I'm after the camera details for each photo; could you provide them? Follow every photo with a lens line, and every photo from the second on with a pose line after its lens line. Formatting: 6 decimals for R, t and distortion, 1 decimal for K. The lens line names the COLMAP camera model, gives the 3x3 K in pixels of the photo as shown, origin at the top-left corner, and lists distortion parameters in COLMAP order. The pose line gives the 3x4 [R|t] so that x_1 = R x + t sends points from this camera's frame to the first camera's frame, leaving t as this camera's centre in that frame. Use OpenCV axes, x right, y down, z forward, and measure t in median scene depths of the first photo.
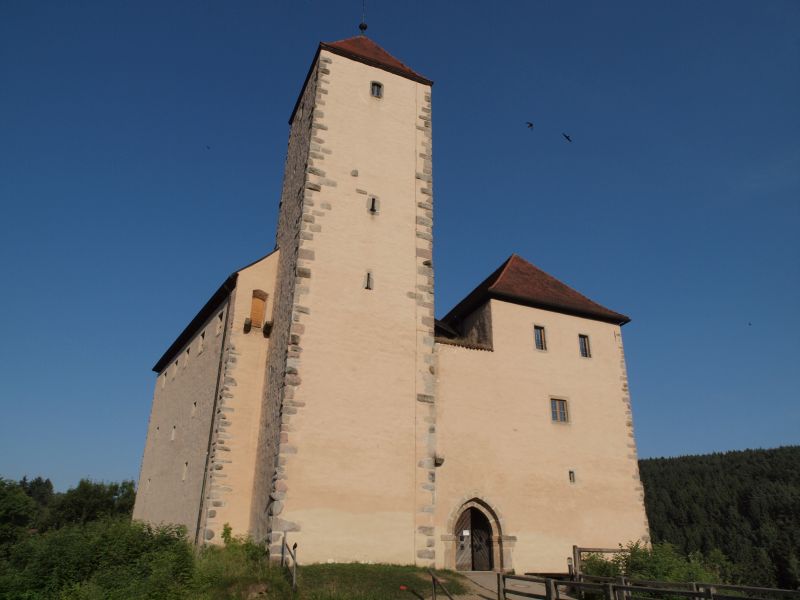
lens RADIAL K [[562.8, 0, 396.4], [0, 562.8, 301.3], [0, 0, 1]] dist [-0.126748, 0.106861]
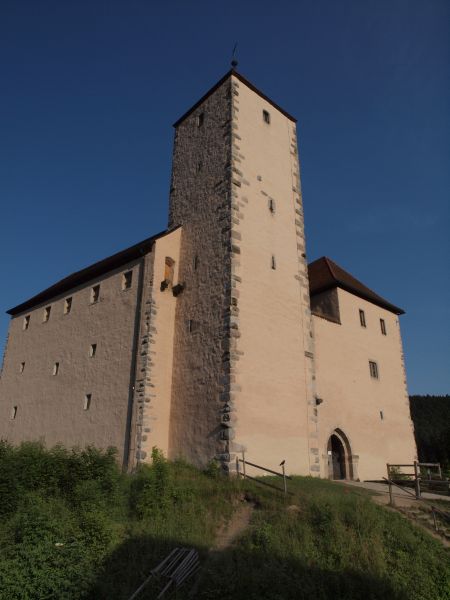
lens RADIAL K [[422.1, 0, 225.0], [0, 422.1, 300.0], [0, 0, 1]] dist [-0.126748, 0.106861]
pose [[0.951509, 0.111254, 0.286799, -0.440380], [-0.122789, 0.992178, 0.022493, 0.042893], [-0.282053, -0.056618, 0.957727, 0.090425]]
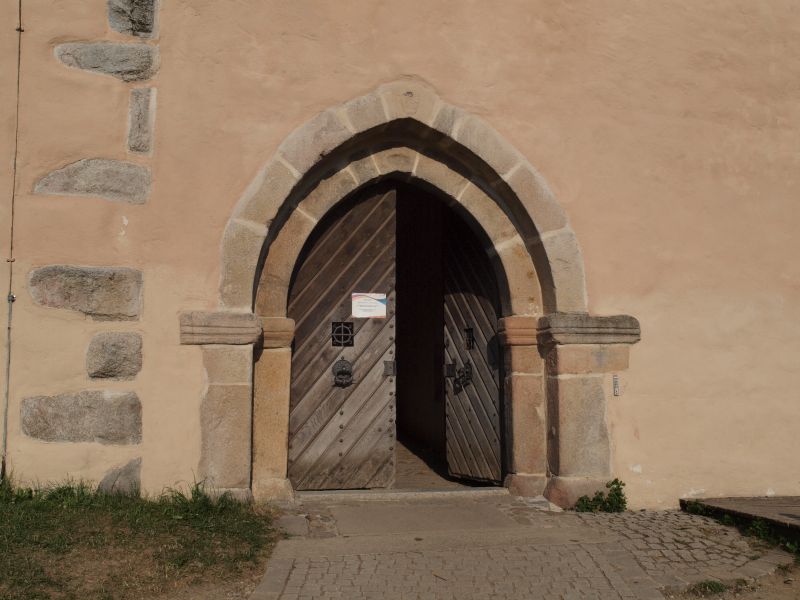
lens RADIAL K [[868.9, 0, 400.0], [0, 868.9, 300.0], [0, 0, 1]] dist [0.002742, 0.002177]
pose [[0.983976, -0.039805, -0.173802, 0.179586], [0.094616, 0.942767, 0.319748, 0.302031], [0.151127, -0.331069, 0.931426, 0.673656]]
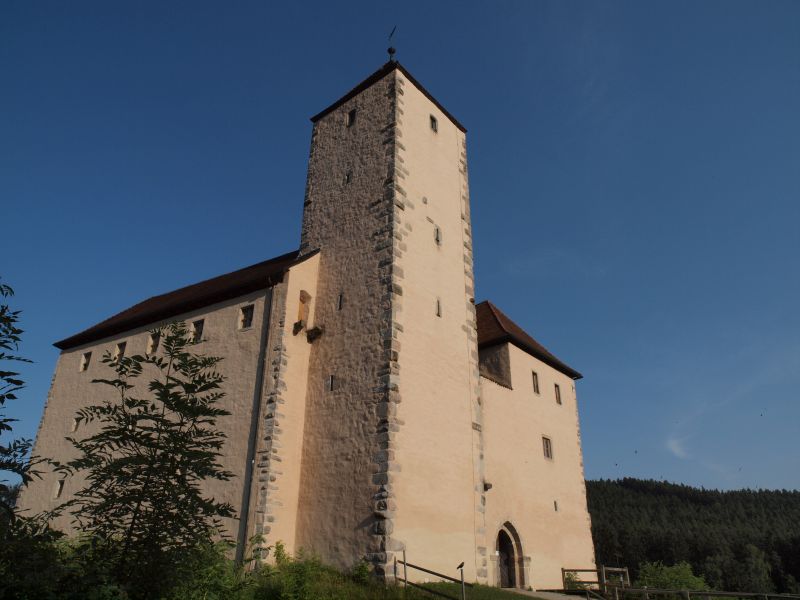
lens RADIAL K [[562.8, 0, 396.4], [0, 562.8, 301.3], [0, 0, 1]] dist [-0.126748, 0.106861]
pose [[0.893851, 0.198280, 0.402138, -0.556584], [-0.185953, 0.980068, -0.069910, 0.039333], [-0.407984, -0.012289, 0.912906, 0.084036]]
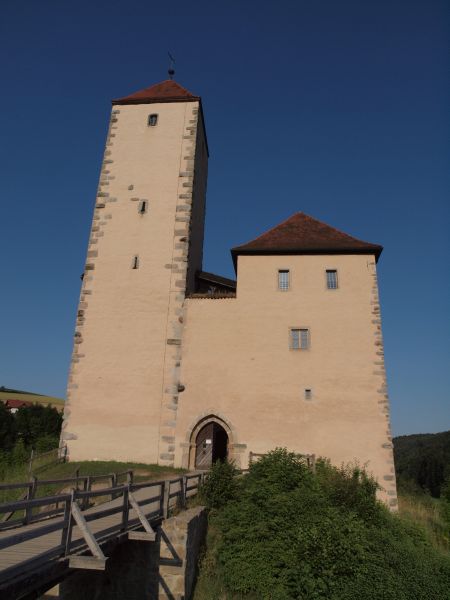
lens RADIAL K [[422.1, 0, 225.0], [0, 422.1, 300.0], [0, 0, 1]] dist [-0.126748, 0.106861]
pose [[0.886081, -0.157774, -0.435852, 0.599952], [0.182348, 0.983122, 0.014830, 0.081521], [0.426156, -0.092618, 0.899896, 0.159233]]
